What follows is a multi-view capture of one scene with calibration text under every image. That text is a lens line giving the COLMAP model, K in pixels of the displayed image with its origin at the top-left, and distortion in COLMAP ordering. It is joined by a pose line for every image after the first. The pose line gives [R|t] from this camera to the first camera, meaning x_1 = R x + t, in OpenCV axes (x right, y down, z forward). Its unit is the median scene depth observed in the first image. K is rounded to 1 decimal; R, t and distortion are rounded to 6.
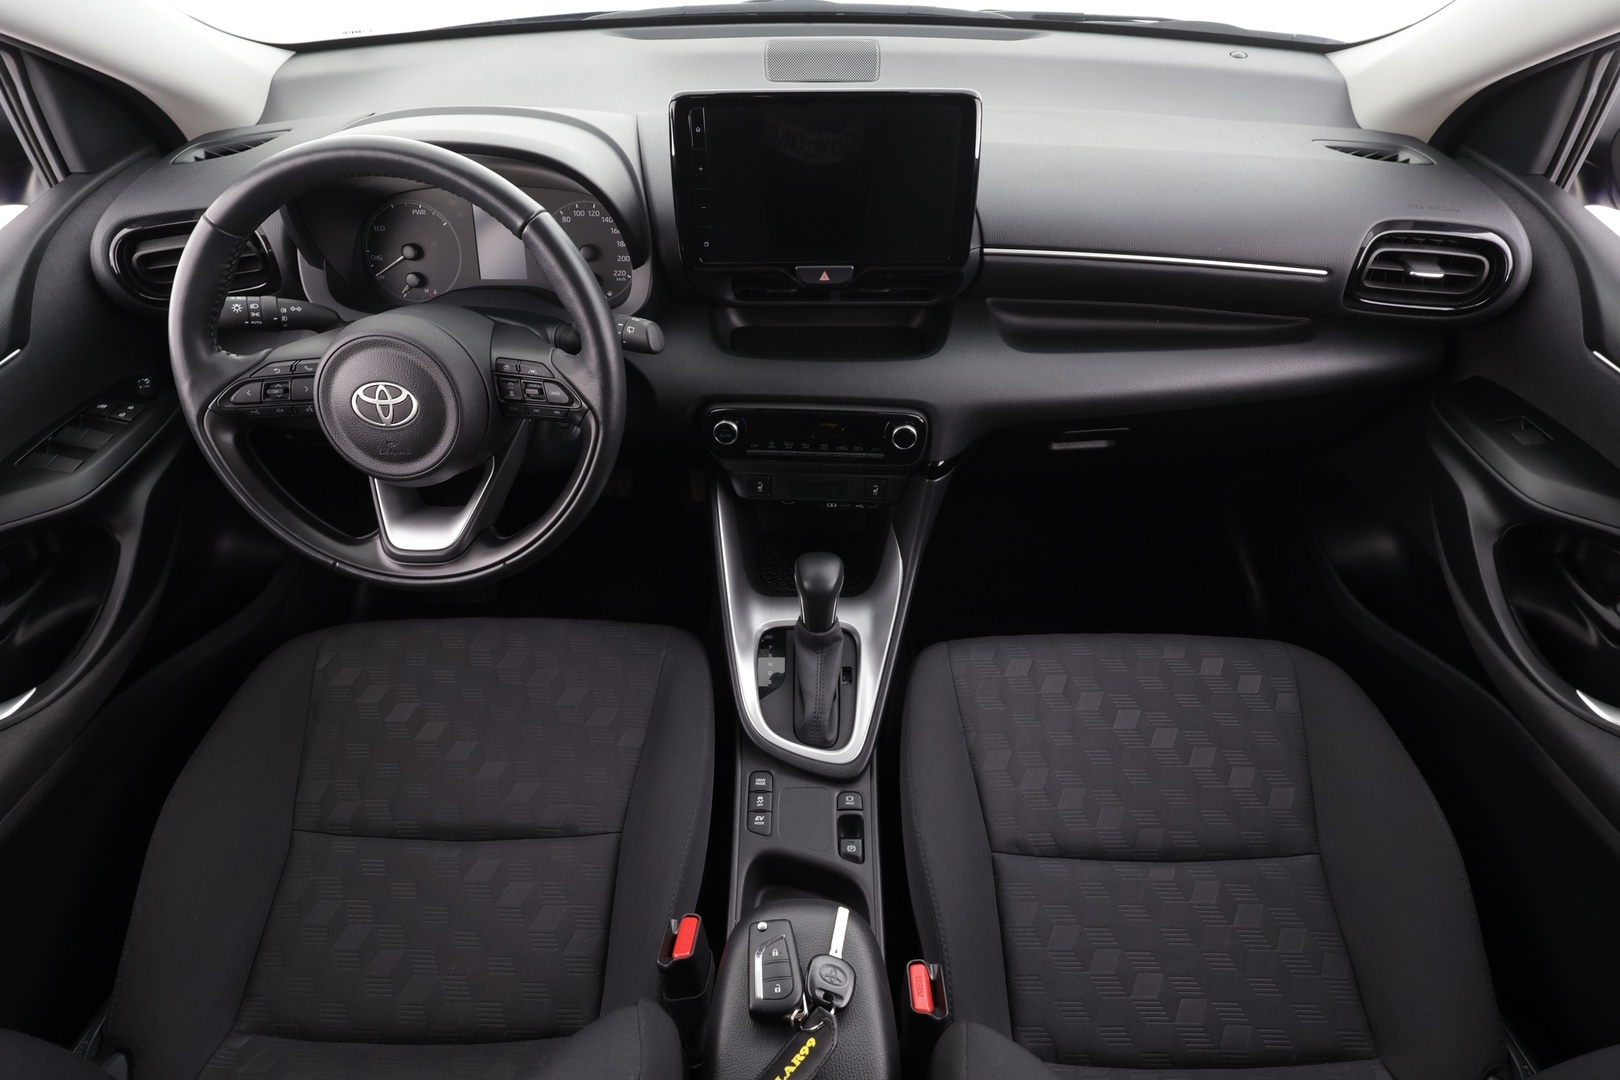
lens RADIAL K [[880.6, 0, 810.0], [0, 880.6, 540.0], [0, 0, 1]] dist [0.000676, 0.013528]
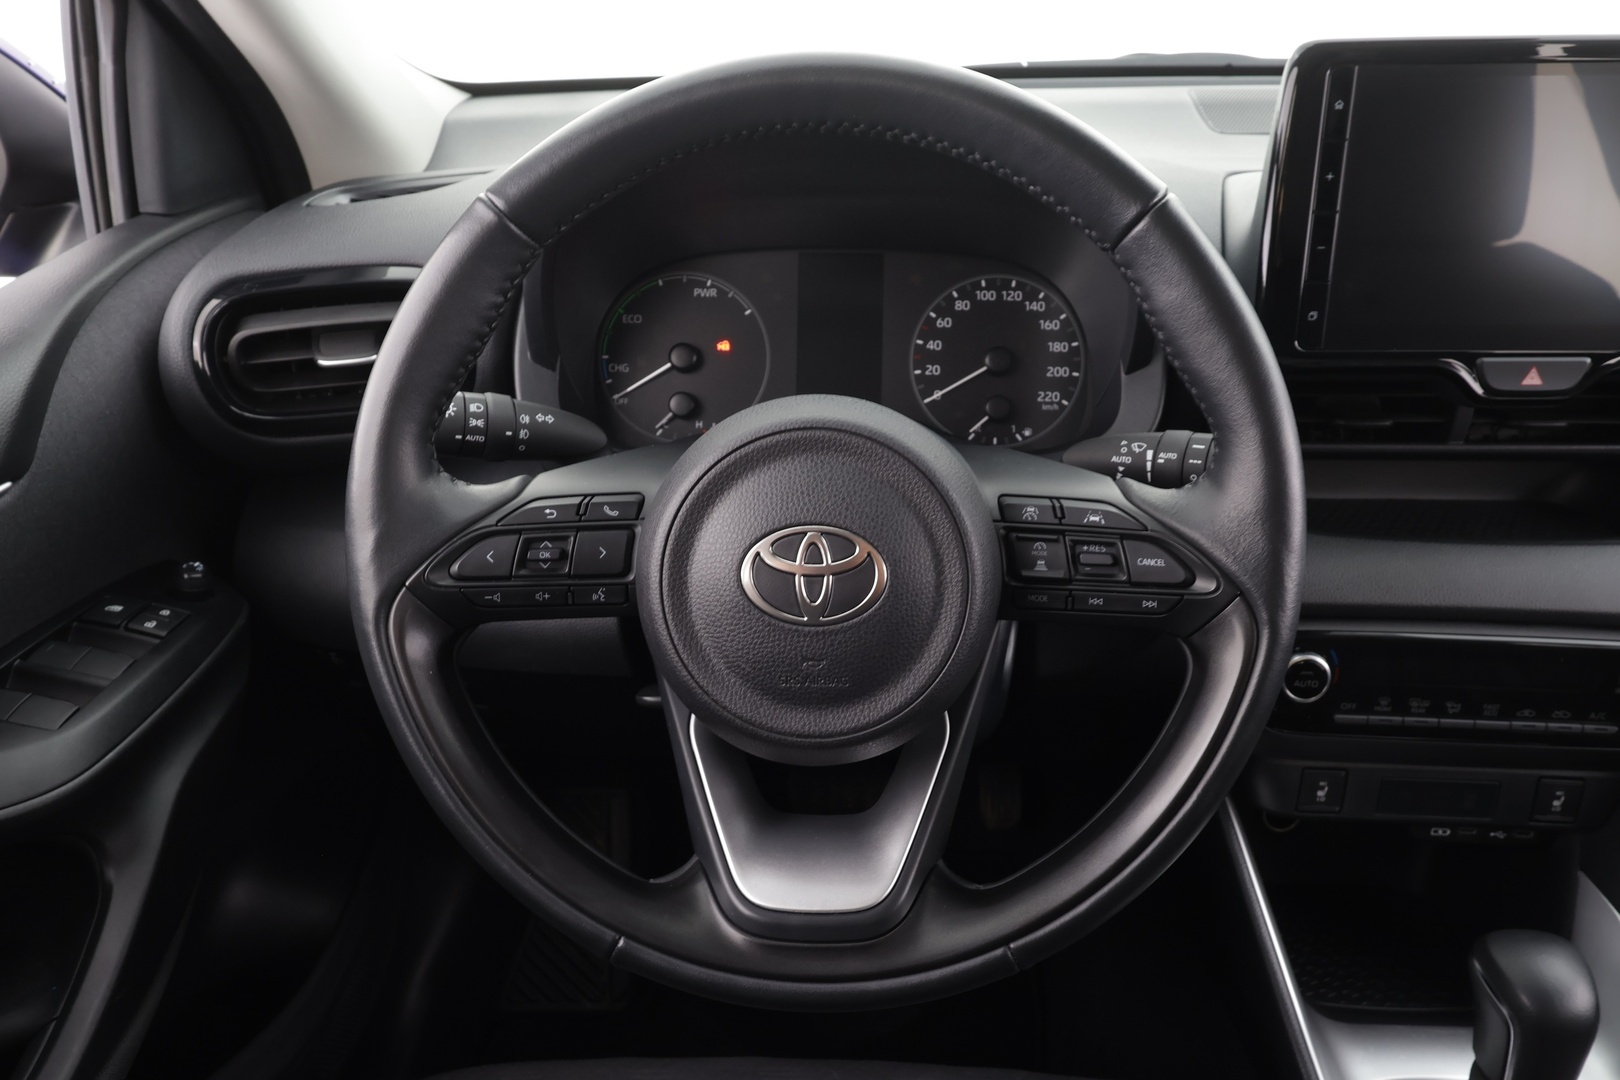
lens RADIAL K [[1171.4, 0, 810.0], [0, 1171.4, 540.0], [0, 0, 1]] dist [0.022212, 0.005753]
pose [[0.999848, 0.011748, -0.012860, -0.419473], [-0.014998, 0.956112, -0.292619, 0.005858], [0.008858, 0.292767, 0.956143, 0.365916]]
